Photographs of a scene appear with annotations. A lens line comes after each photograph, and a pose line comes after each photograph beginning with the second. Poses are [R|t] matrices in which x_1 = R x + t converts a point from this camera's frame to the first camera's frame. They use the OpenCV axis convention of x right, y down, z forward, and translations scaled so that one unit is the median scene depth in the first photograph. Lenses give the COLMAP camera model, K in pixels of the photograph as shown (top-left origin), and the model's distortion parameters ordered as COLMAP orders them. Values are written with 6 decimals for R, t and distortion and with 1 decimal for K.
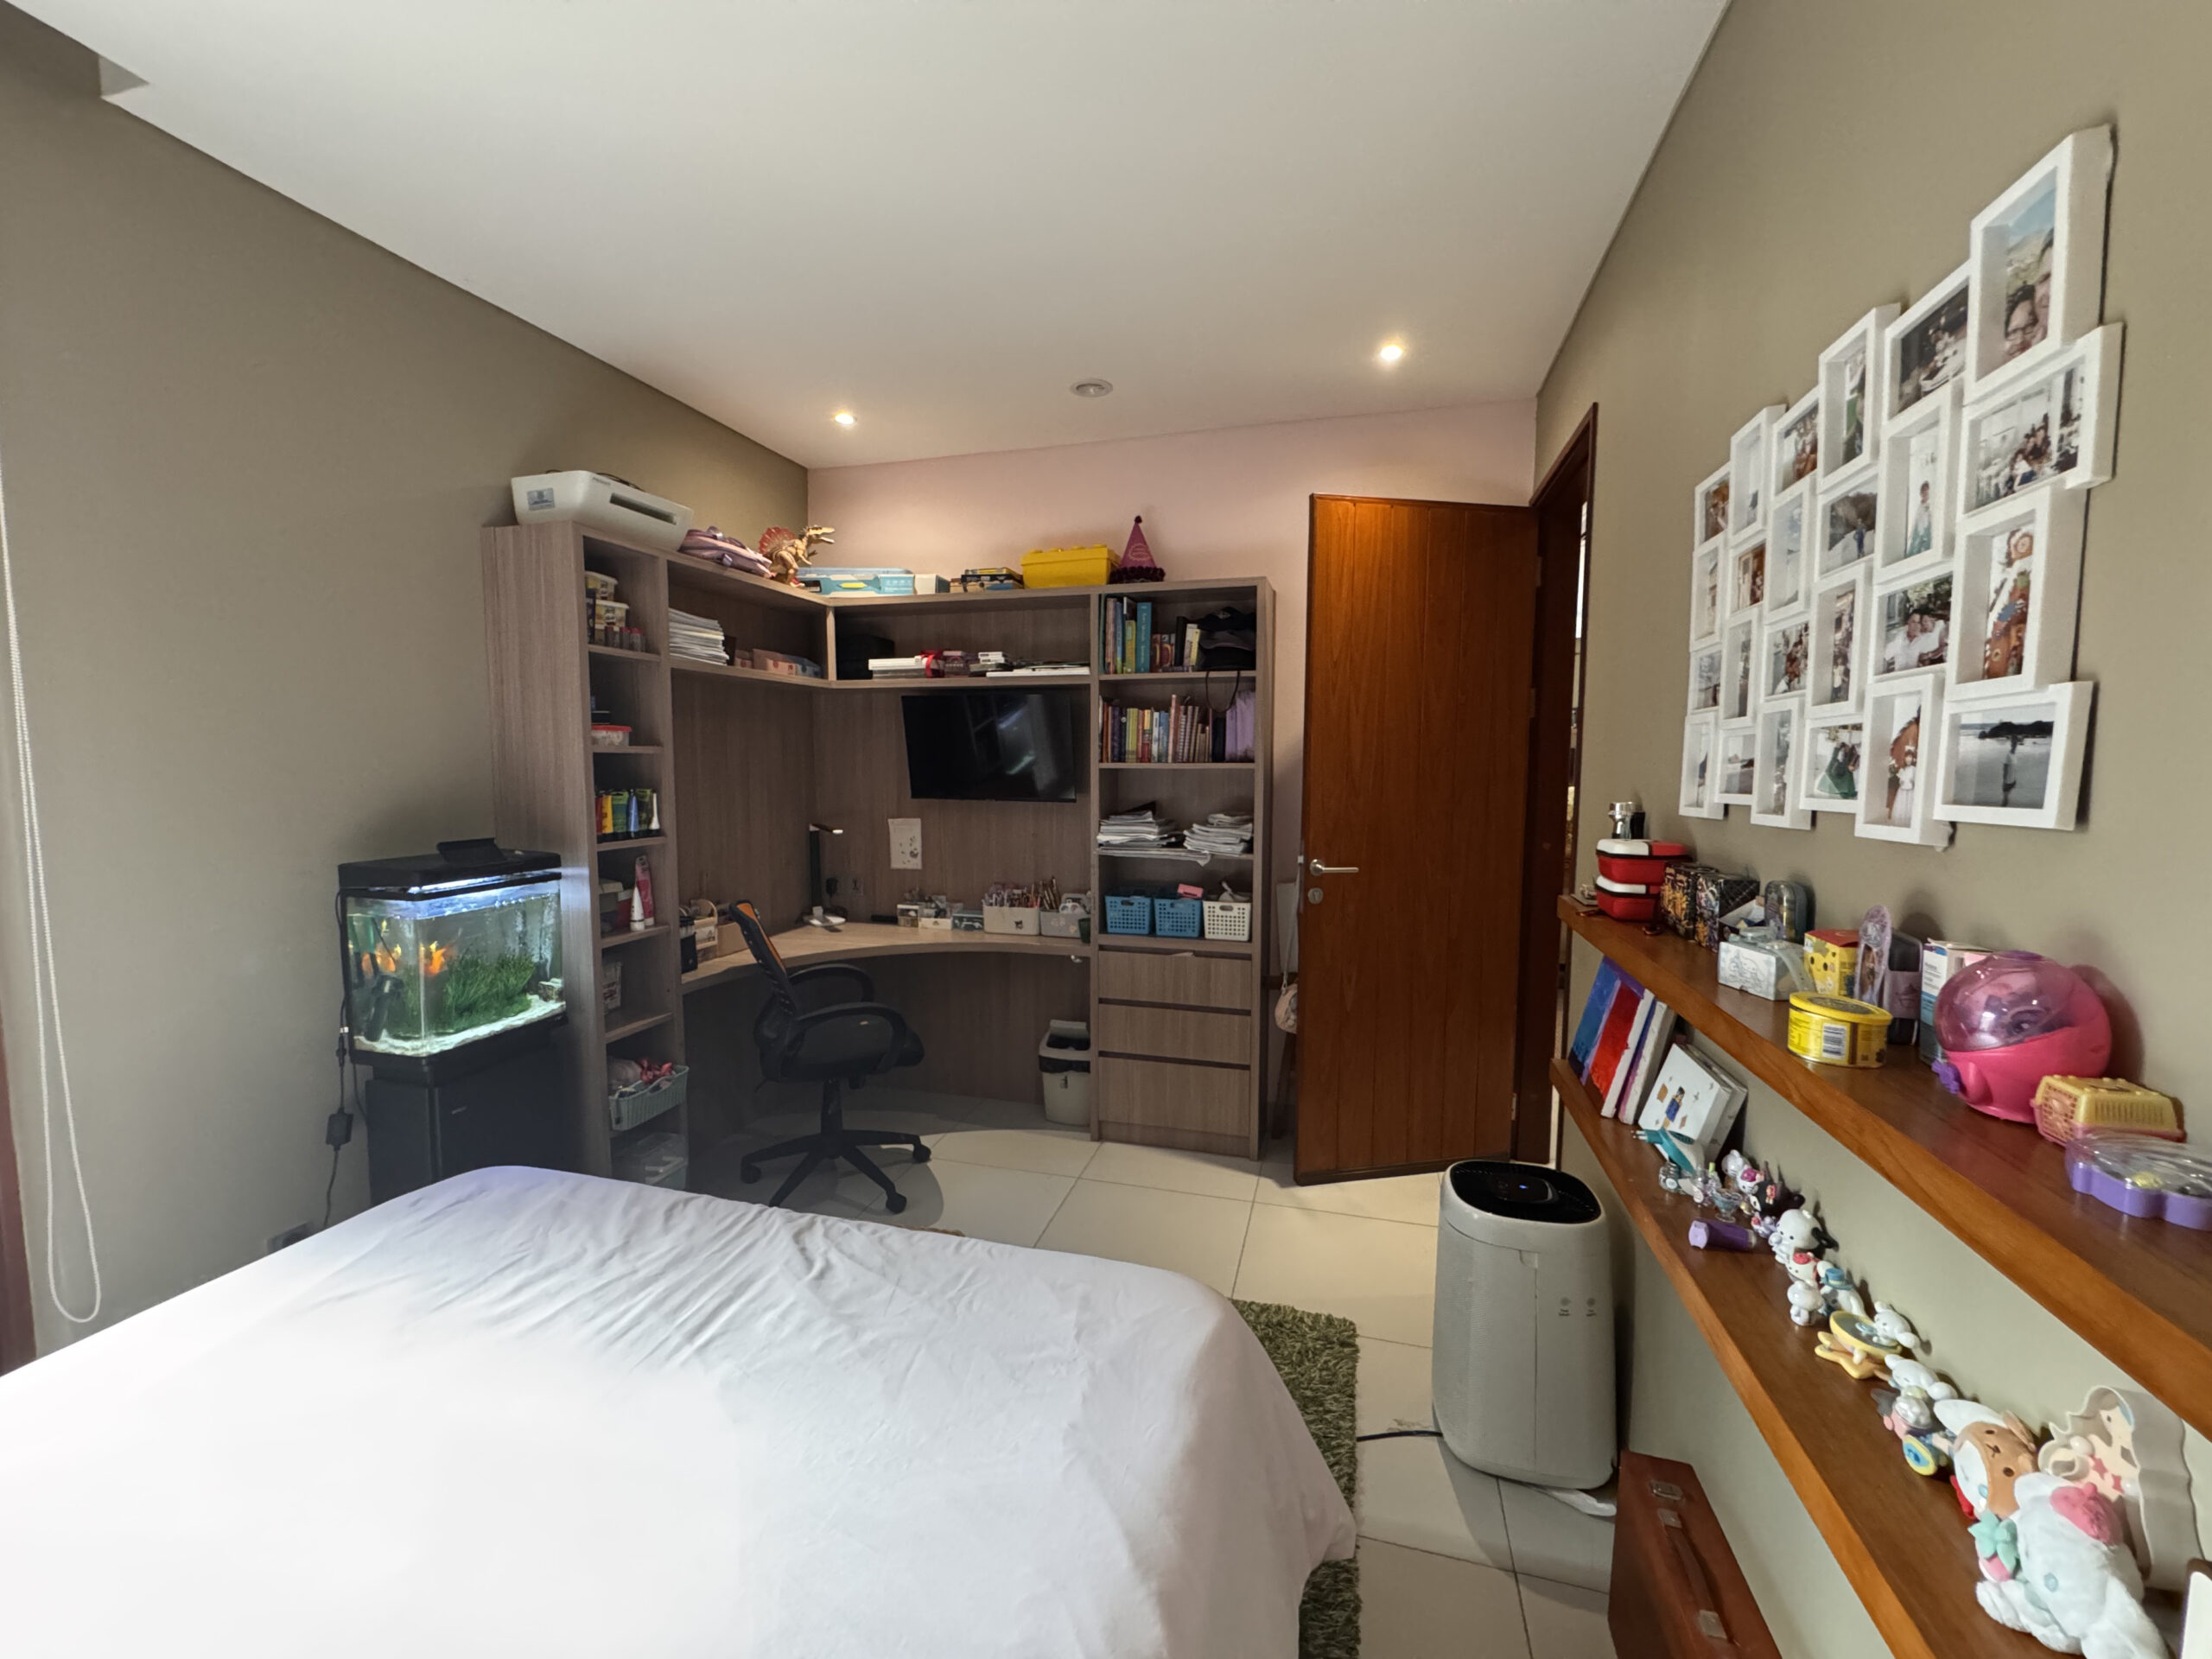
lens RADIAL K [[884.5, 0, 1108.0], [0, 884.5, 823.0], [0, 0, 1]] dist [-0.002889, -0.000004]
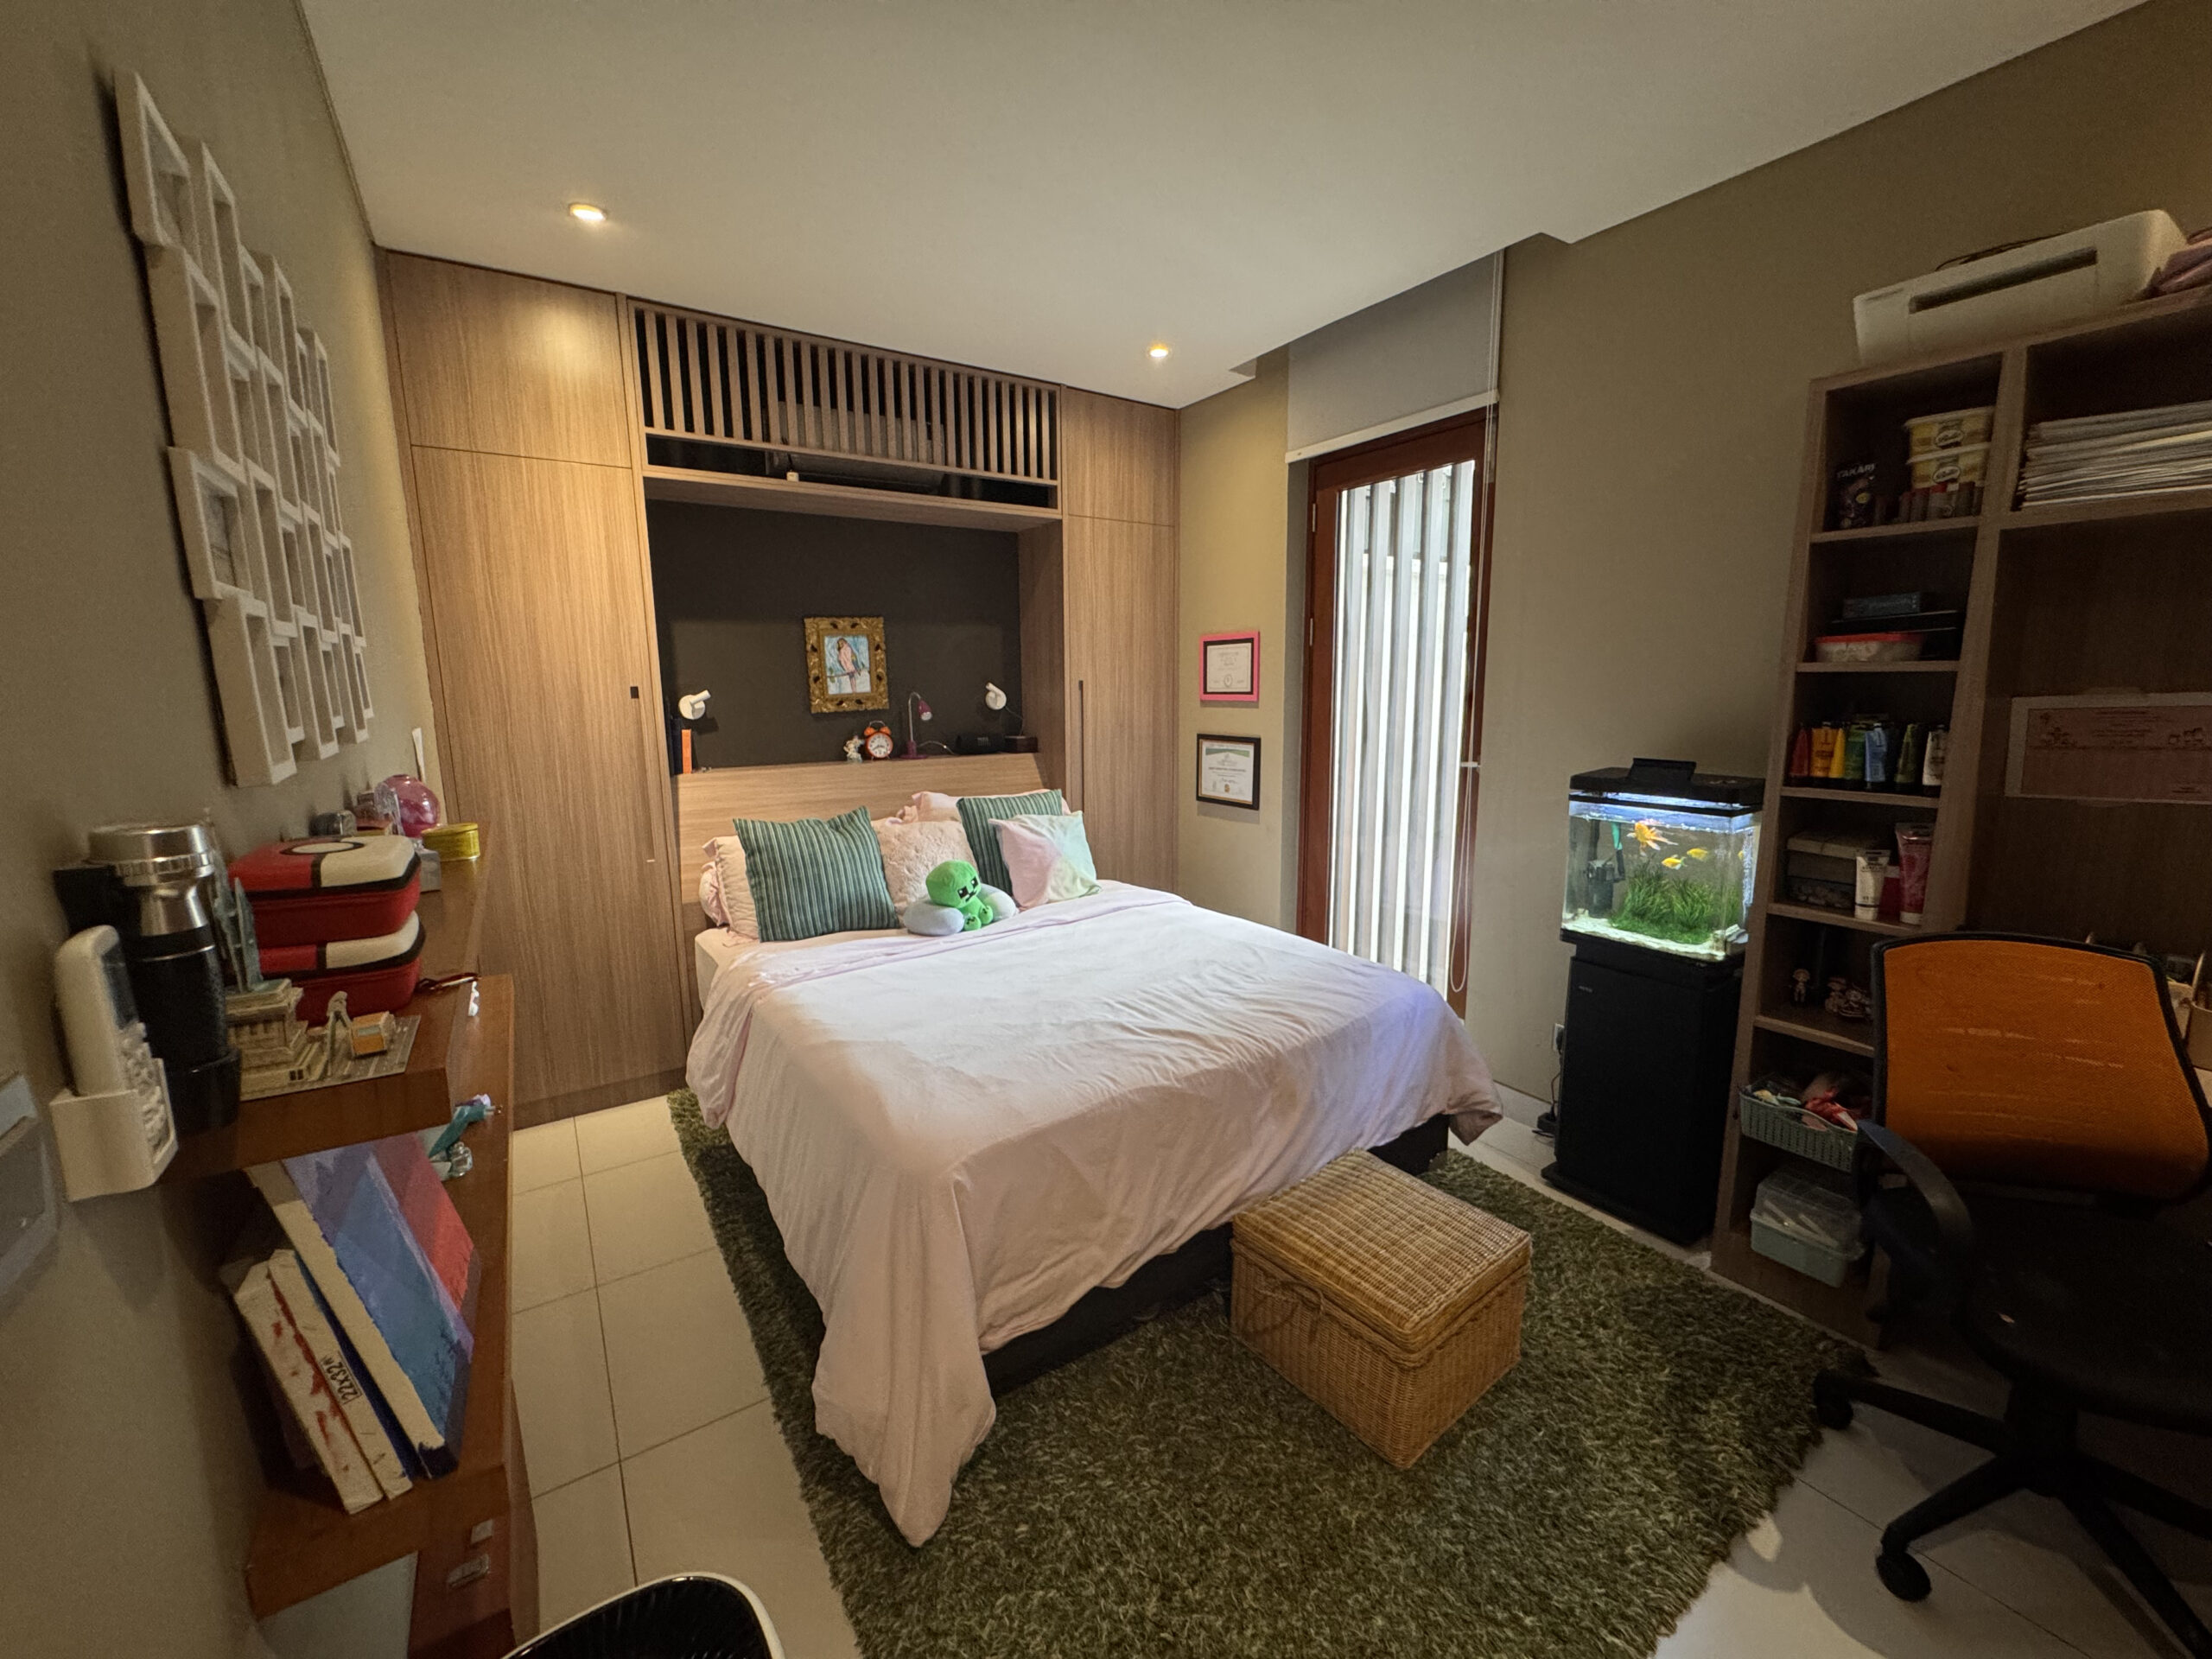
lens RADIAL K [[884.5, 0, 1108.0], [0, 884.5, 823.0], [0, 0, 1]] dist [-0.002889, -0.000004]
pose [[-0.655113, 0.121709, -0.745664, 0.486646], [-0.047861, 0.978272, 0.201724, -0.085394], [0.754014, 0.167840, -0.635054, 1.166539]]
